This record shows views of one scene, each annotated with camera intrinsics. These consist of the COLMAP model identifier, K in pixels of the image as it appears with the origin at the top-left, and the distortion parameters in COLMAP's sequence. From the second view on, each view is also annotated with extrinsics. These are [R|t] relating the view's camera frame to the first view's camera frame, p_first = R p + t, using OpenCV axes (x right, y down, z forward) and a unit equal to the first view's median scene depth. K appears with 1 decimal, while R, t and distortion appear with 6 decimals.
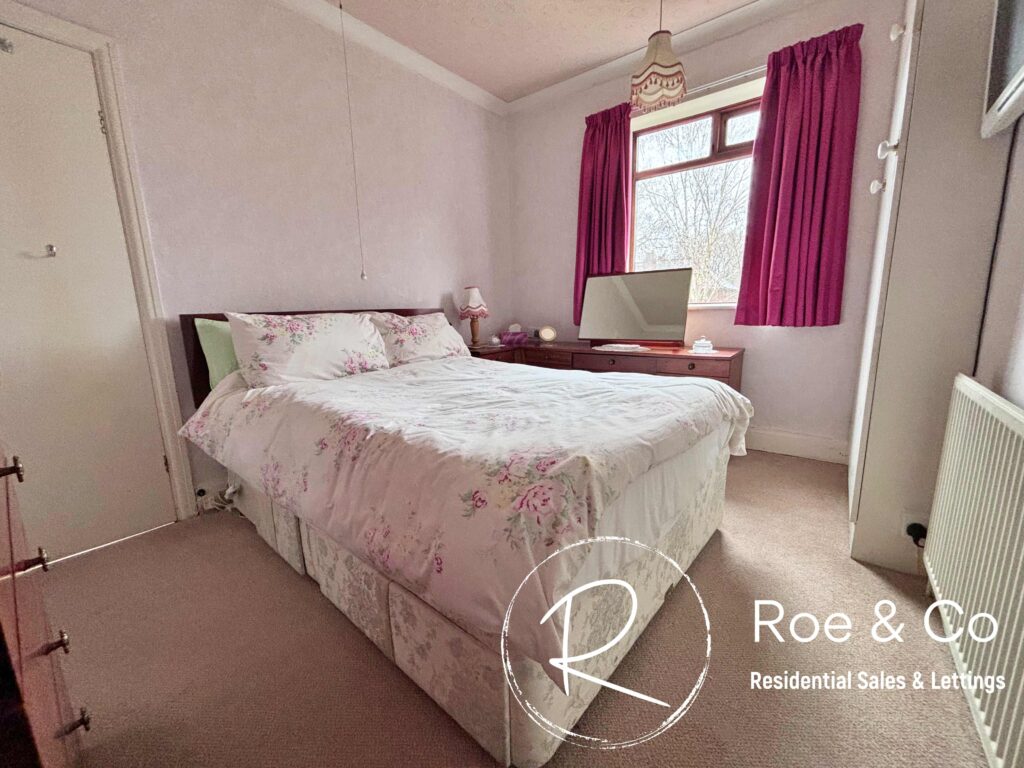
lens RADIAL K [[410.9, 0, 510.7], [0, 410.9, 384.8], [0, 0, 1]] dist [0.000417, -0.000226]
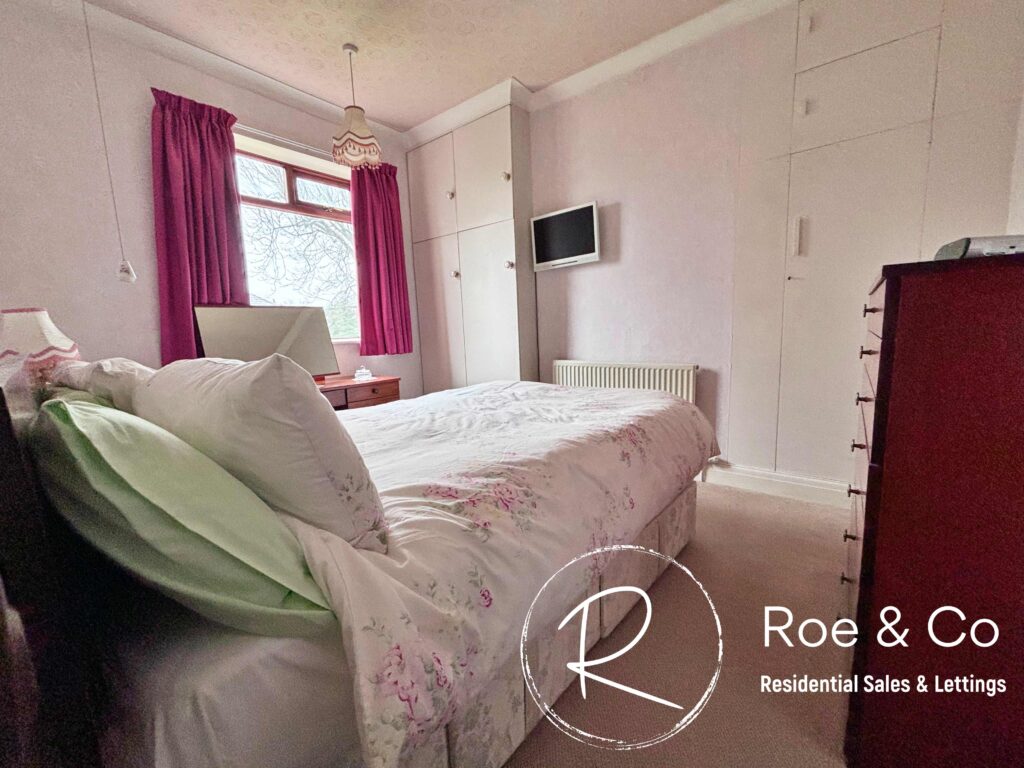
lens RADIAL K [[410.9, 0, 510.7], [0, 410.9, 384.8], [0, 0, 1]] dist [0.000417, -0.000226]
pose [[0.011127, -0.108983, 0.993981, -0.629648], [0.219804, 0.969996, 0.103893, -0.087561], [-0.975481, 0.217325, 0.034748, 0.510907]]
